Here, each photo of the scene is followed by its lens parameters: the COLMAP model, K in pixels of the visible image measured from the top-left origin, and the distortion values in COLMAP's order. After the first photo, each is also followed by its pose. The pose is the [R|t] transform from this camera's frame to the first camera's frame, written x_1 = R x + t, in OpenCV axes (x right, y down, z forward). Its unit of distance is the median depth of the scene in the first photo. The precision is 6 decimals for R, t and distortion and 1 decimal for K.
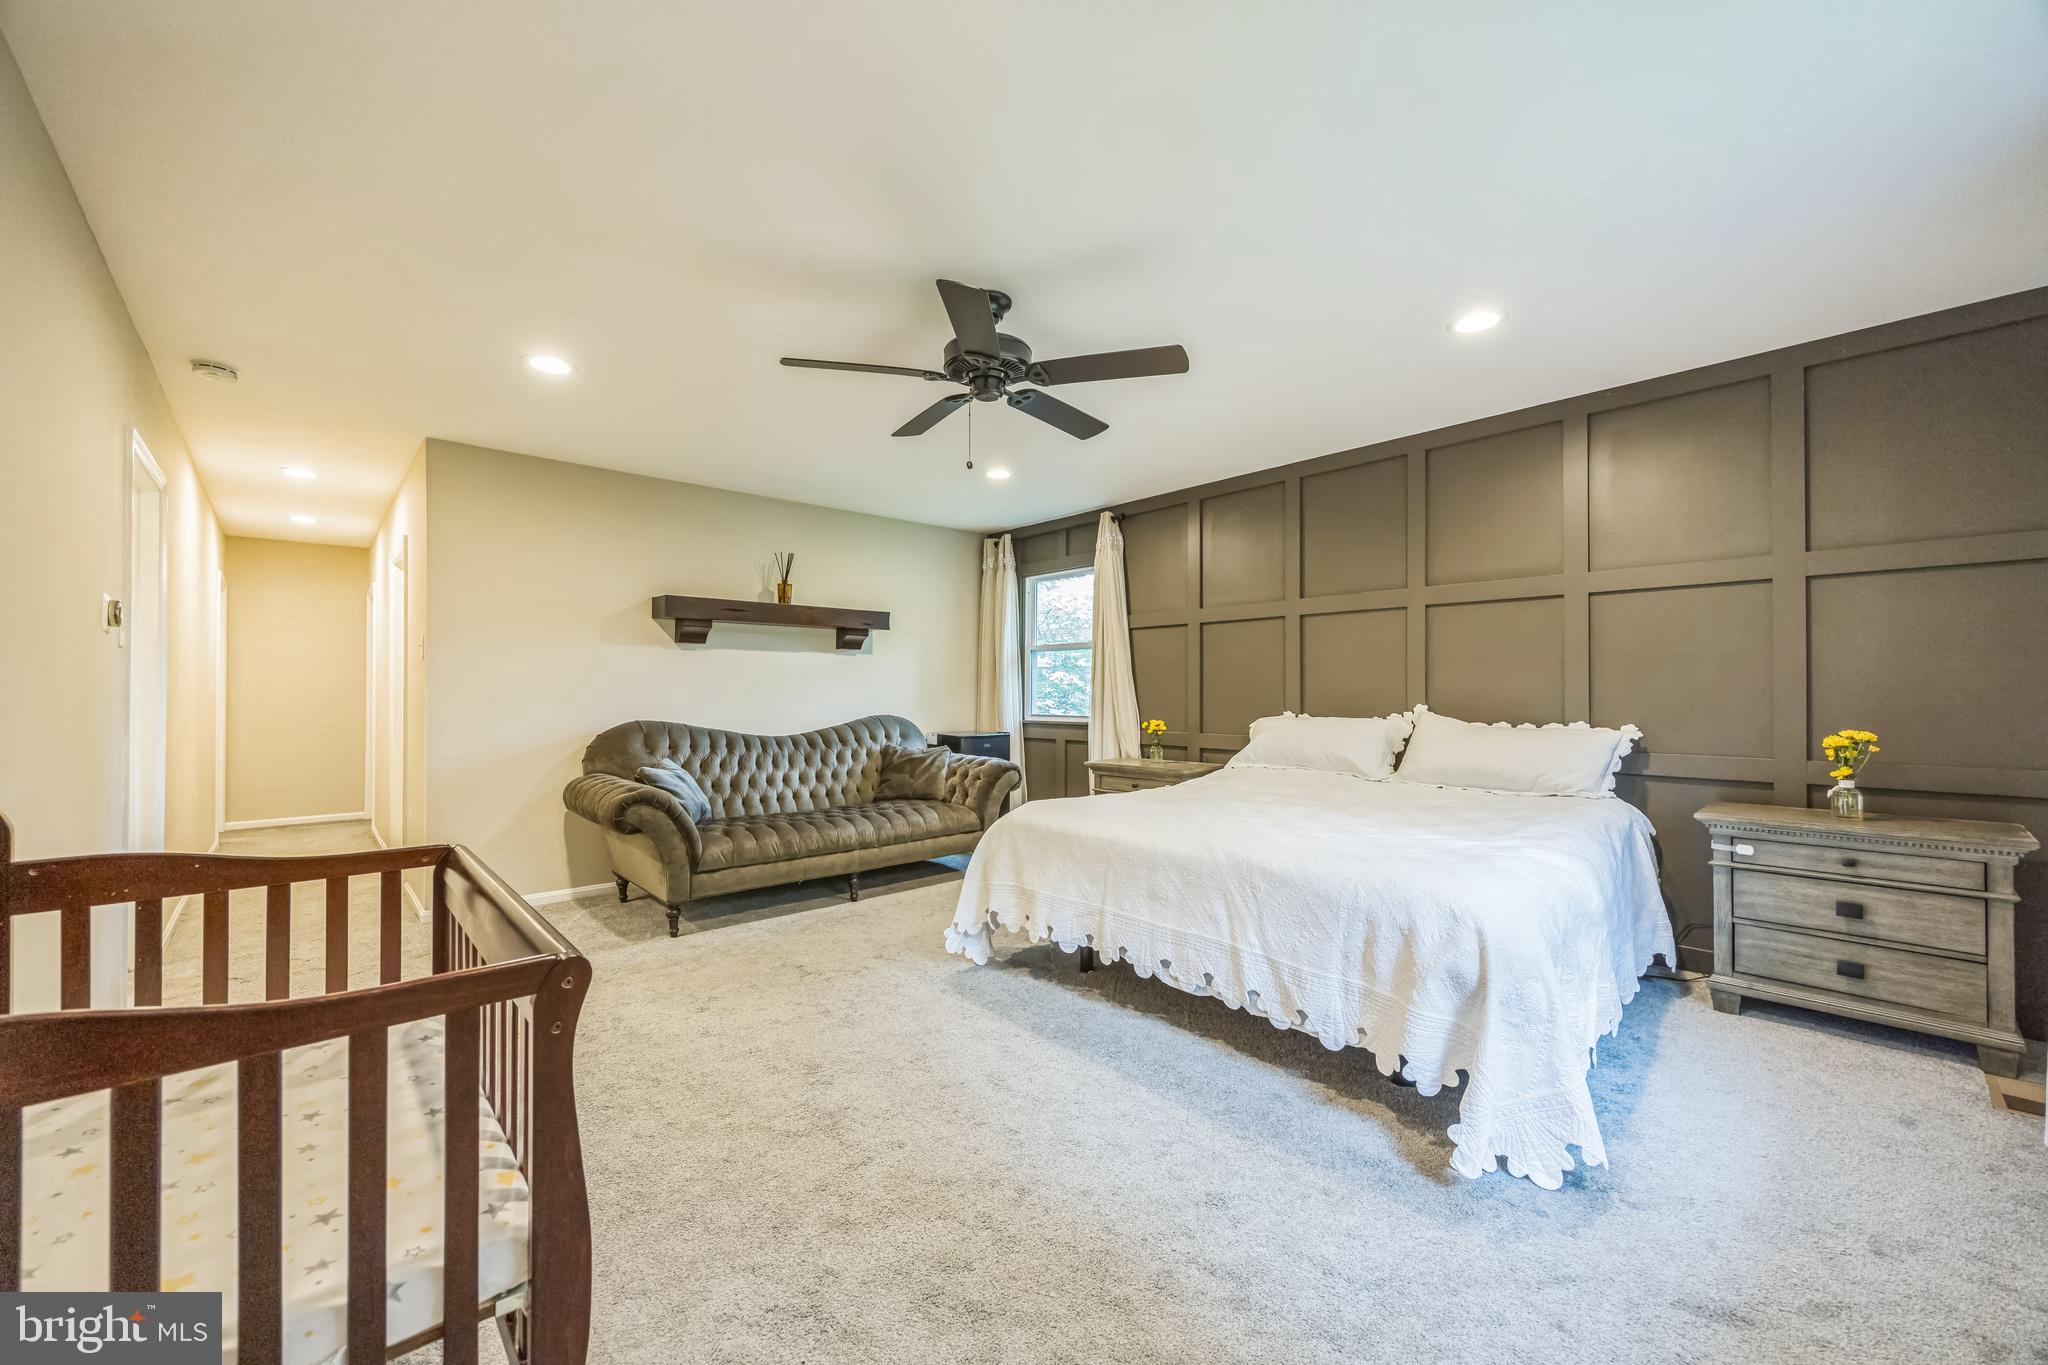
lens RADIAL K [[831.6, 0, 1018.9], [0, 831.6, 691.3], [0, 0, 1]] dist [0.036727, 0.000210]
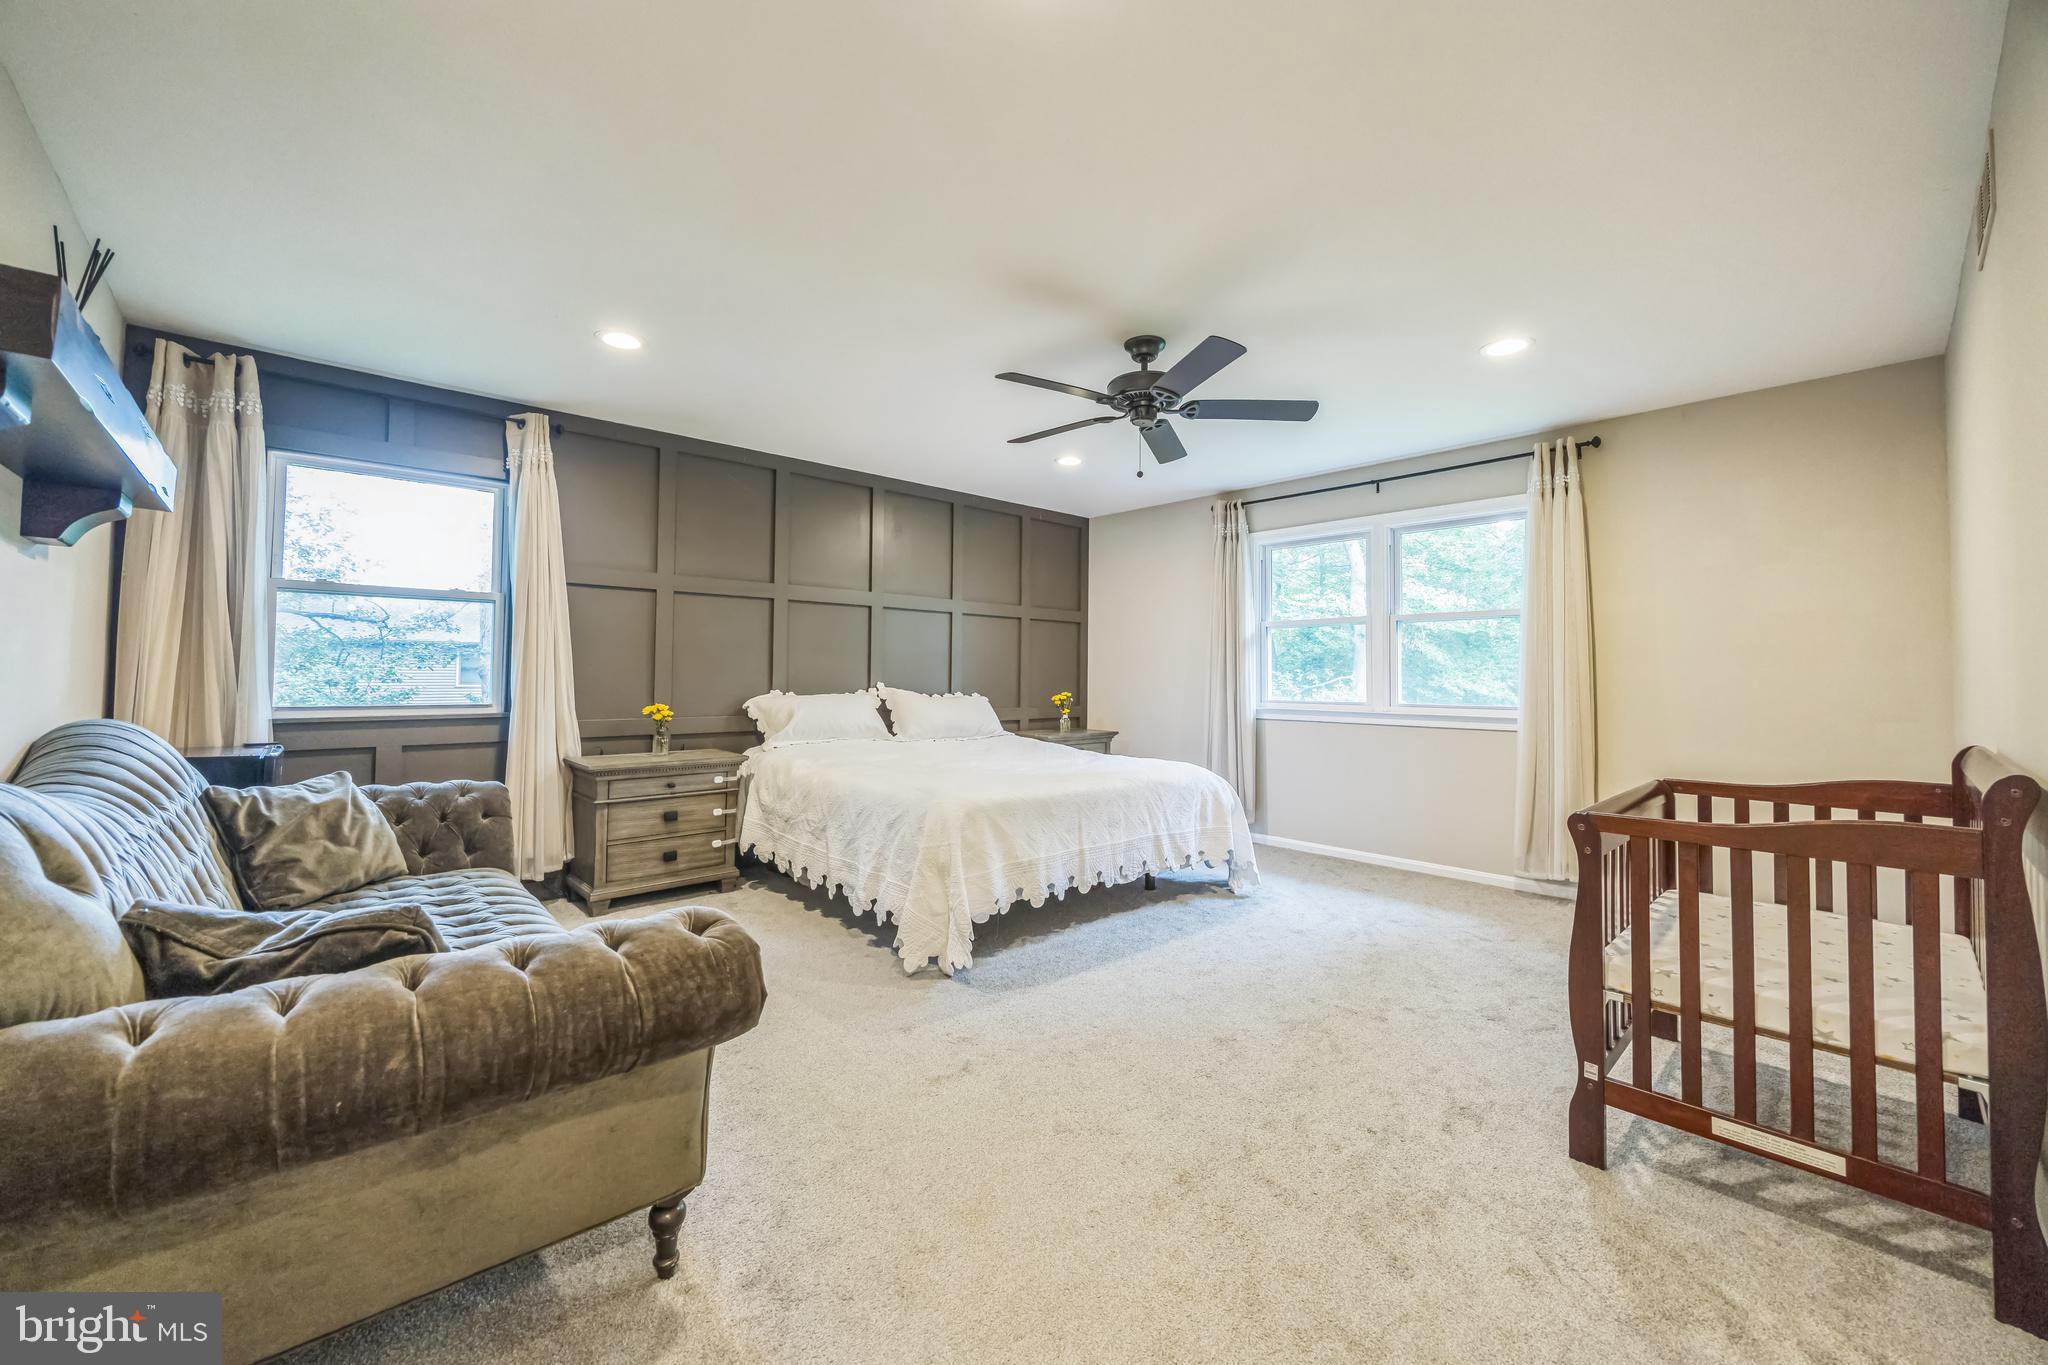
lens RADIAL K [[789.2, 0, 1016.1], [0, 789.2, 666.3], [0, 0, 1]] dist [-0.001679, -0.000013]
pose [[-0.029521, 0.011921, 0.999493, -0.901950], [-0.014212, 0.999823, -0.012344, 0.003240], [-0.999463, -0.014569, -0.029346, 0.957598]]
